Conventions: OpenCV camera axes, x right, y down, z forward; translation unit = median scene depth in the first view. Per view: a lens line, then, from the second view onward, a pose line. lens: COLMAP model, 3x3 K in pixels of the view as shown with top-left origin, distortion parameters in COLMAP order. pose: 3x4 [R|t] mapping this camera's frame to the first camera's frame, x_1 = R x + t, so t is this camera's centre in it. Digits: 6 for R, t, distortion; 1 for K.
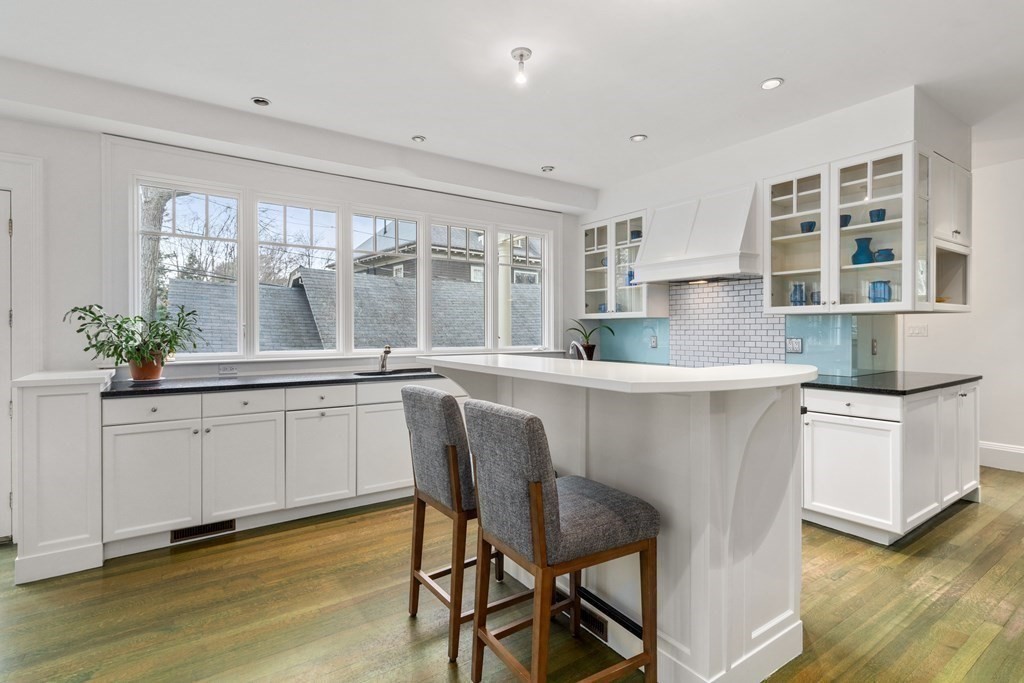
lens RADIAL K [[501.1, 0, 514.1], [0, 501.1, 333.0], [0, 0, 1]] dist [0.001655, 0.000124]
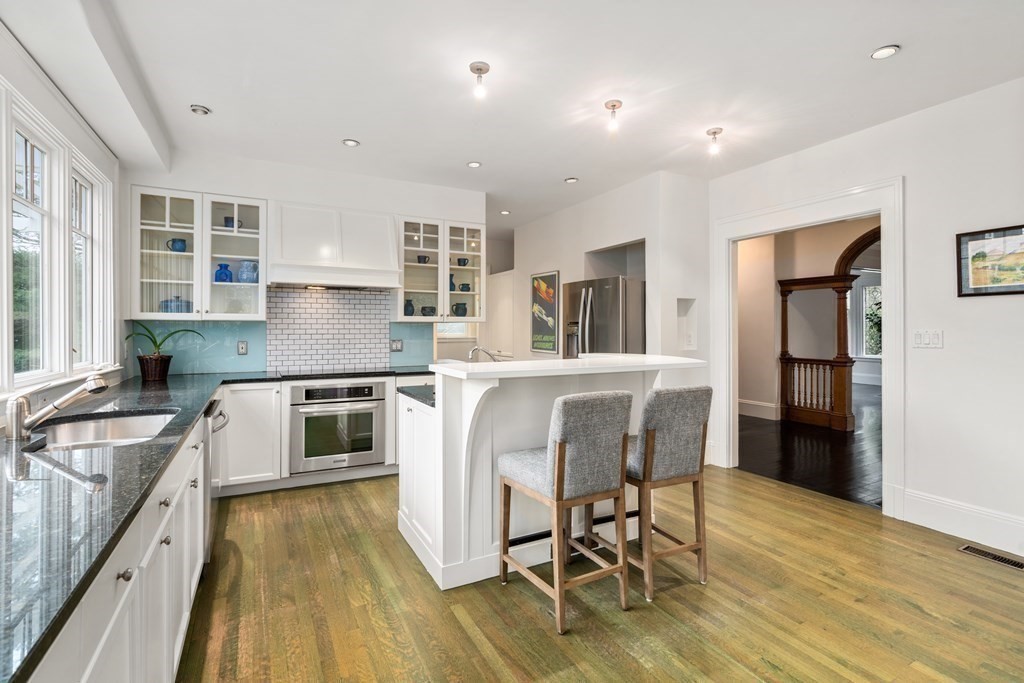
lens RADIAL K [[468.7, 0, 512.2], [0, 468.7, 336.5], [0, 0, 1]] dist [-0.002674, 0.002097]
pose [[0.124314, -0.001972, 0.992241, -0.650086], [0.014678, 0.999892, 0.000148, 0.005437], [-0.992134, 0.014546, 0.124329, 0.576154]]
